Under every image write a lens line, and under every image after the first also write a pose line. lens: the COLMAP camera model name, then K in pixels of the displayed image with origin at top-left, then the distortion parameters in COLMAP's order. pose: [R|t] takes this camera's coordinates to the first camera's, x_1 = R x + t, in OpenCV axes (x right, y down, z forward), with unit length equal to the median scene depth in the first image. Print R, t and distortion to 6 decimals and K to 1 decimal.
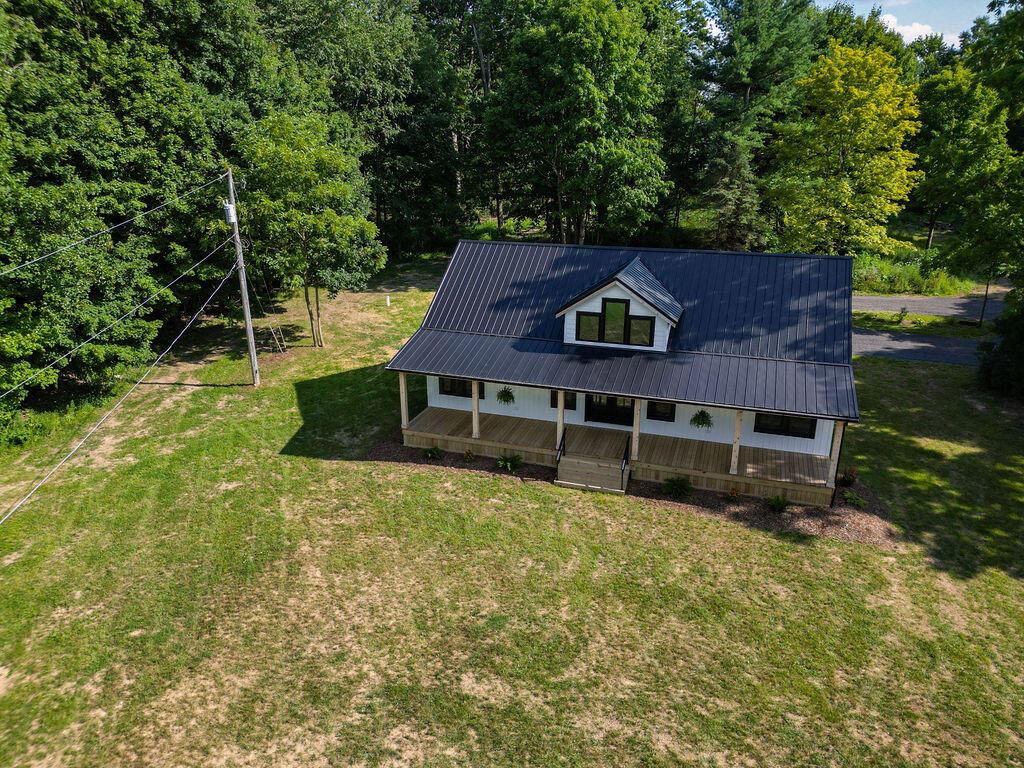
lens RADIAL K [[721.5, 0, 508.5], [0, 721.5, 379.1], [0, 0, 1]] dist [0.103346, -0.135557]
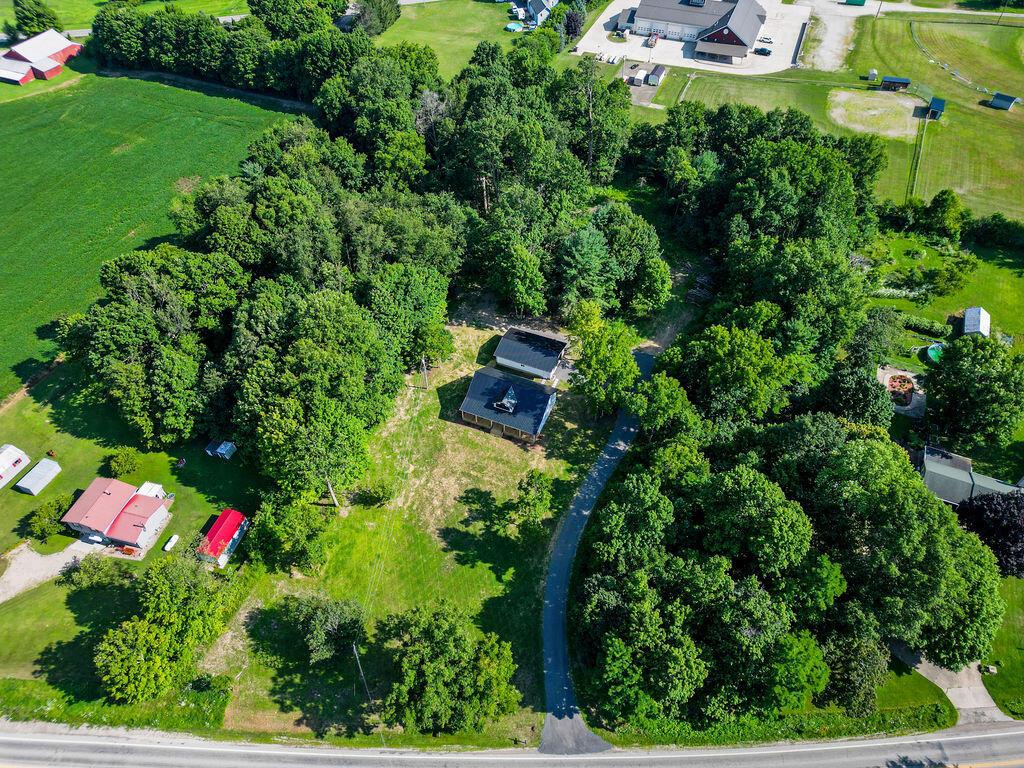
lens RADIAL K [[721.5, 0, 508.5], [0, 721.5, 379.1], [0, 0, 1]] dist [0.103346, -0.135557]
pose [[0.996981, 0.057488, -0.052186, 0.479135], [-0.026707, 0.885041, 0.464746, -2.850009], [0.072904, -0.461949, 0.883905, -3.751375]]
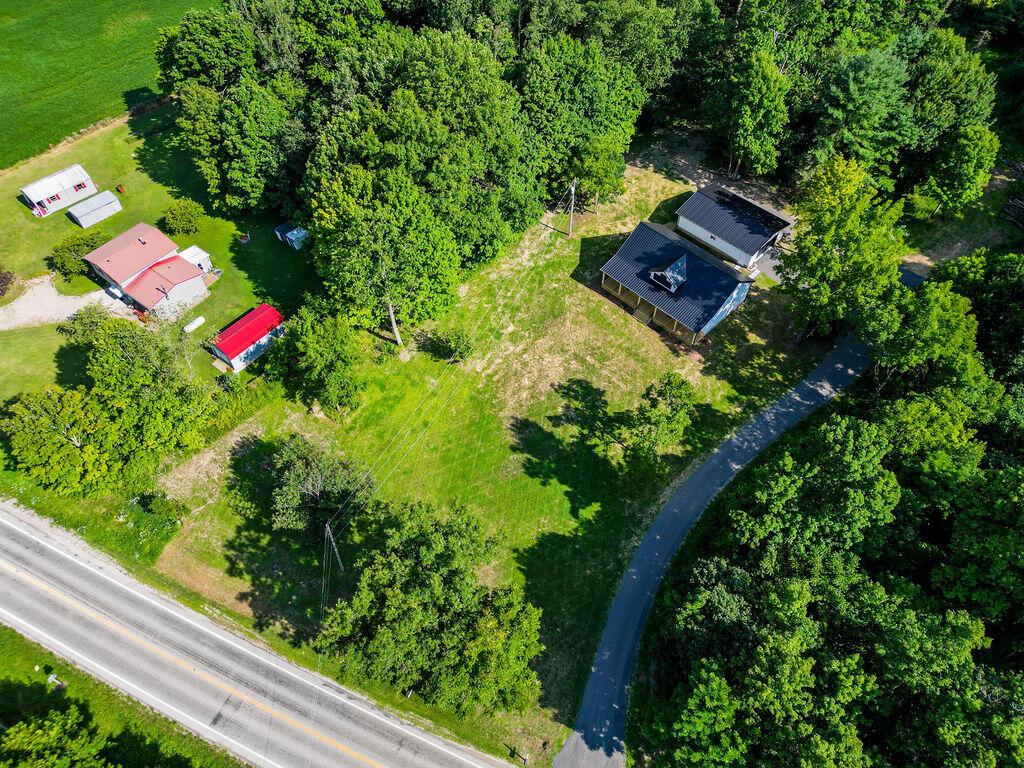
lens RADIAL K [[721.5, 0, 508.5], [0, 721.5, 379.1], [0, 0, 1]] dist [0.103346, -0.135557]
pose [[0.893790, 0.356986, -0.271479, 0.647874], [-0.150437, 0.808893, 0.568384, -1.687649], [0.422502, -0.467175, 0.776685, -2.443435]]
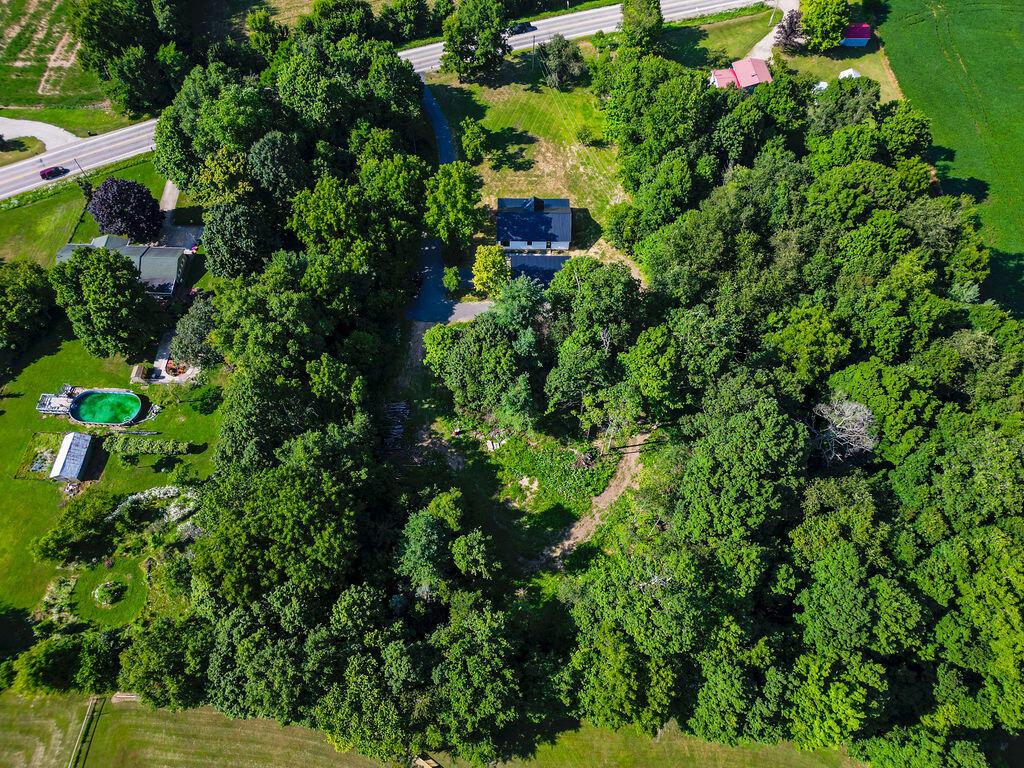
lens RADIAL K [[721.5, 0, 508.5], [0, 721.5, 379.1], [0, 0, 1]] dist [0.103346, -0.135557]
pose [[-0.950421, 0.269598, -0.154971, 1.796346], [-0.107248, 0.183595, 0.977134, -6.087057], [0.291886, 0.945309, -0.145579, 3.423602]]
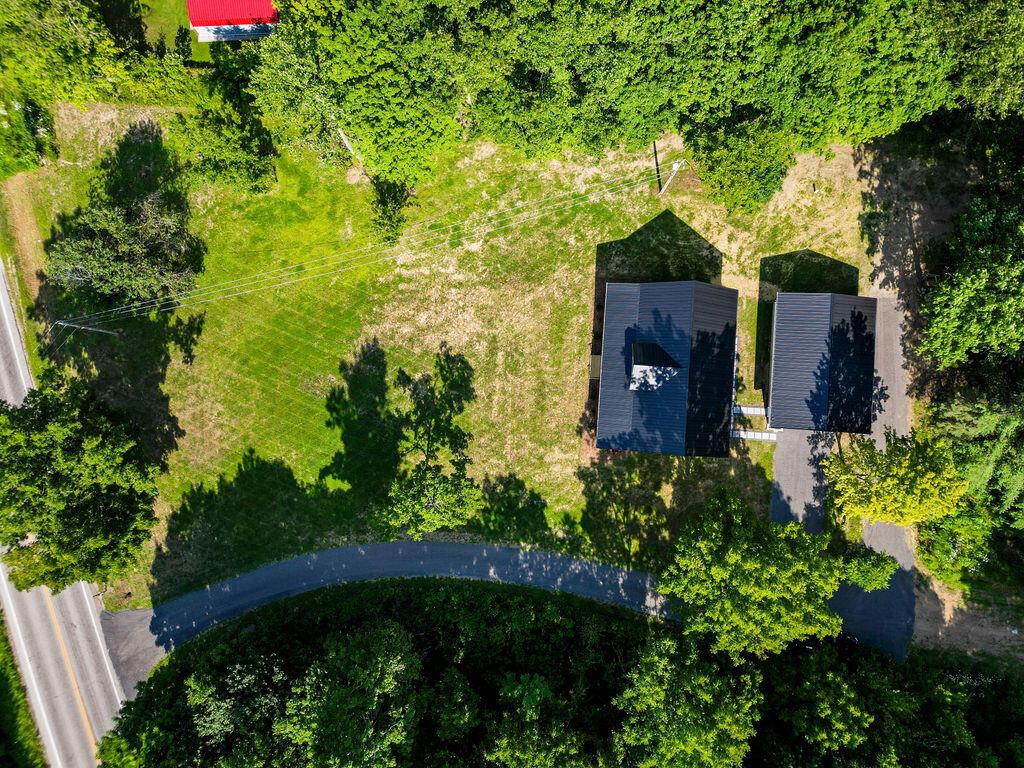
lens RADIAL K [[721.5, 0, 508.5], [0, 721.5, 379.1], [0, 0, 1]] dist [0.103346, -0.135557]
pose [[0.260869, 0.964849, -0.031840, 0.166232], [-0.318466, 0.117146, 0.940668, -2.498434], [0.911332, -0.235251, 0.337832, -0.306058]]
